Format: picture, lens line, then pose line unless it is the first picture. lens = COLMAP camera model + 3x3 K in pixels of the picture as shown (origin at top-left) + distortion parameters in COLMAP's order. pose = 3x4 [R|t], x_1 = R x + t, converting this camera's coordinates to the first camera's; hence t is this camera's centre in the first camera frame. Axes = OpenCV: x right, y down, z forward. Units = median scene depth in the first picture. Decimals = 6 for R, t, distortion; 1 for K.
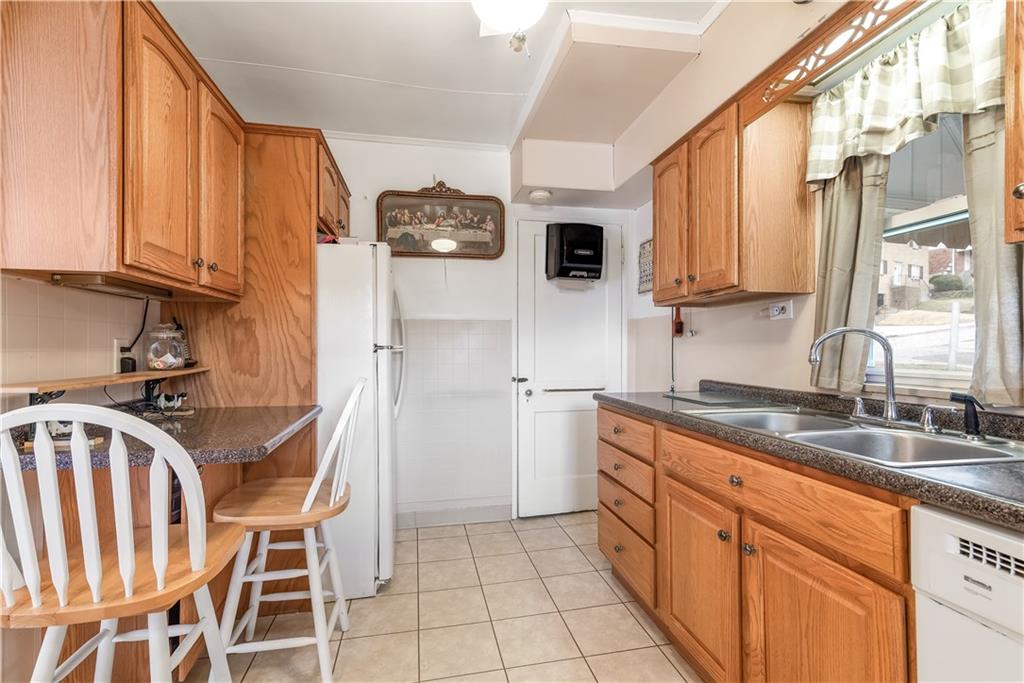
lens RADIAL K [[463.4, 0, 518.2], [0, 463.4, 347.6], [0, 0, 1]] dist [0.001371, -0.000645]
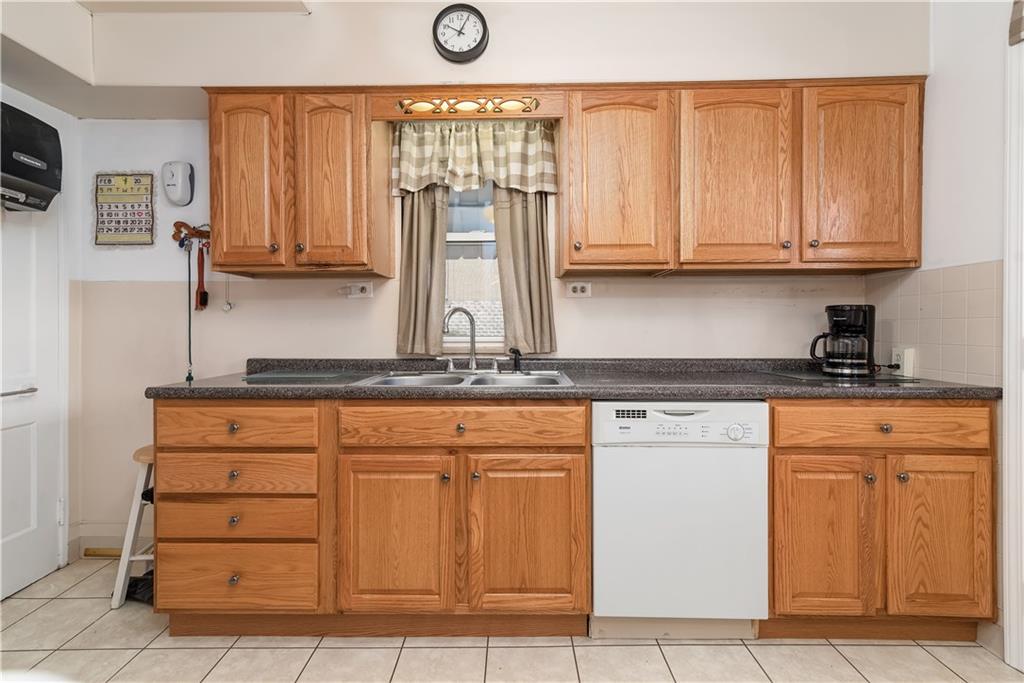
lens RADIAL K [[463.4, 0, 516.7], [0, 463.4, 333.5], [0, 0, 1]] dist [0.001371, -0.000645]
pose [[0.199415, -0.009047, 0.979873, -0.535794], [0.001450, 0.999959, 0.008937, 0.018835], [-0.979914, -0.000361, 0.199420, 0.455773]]
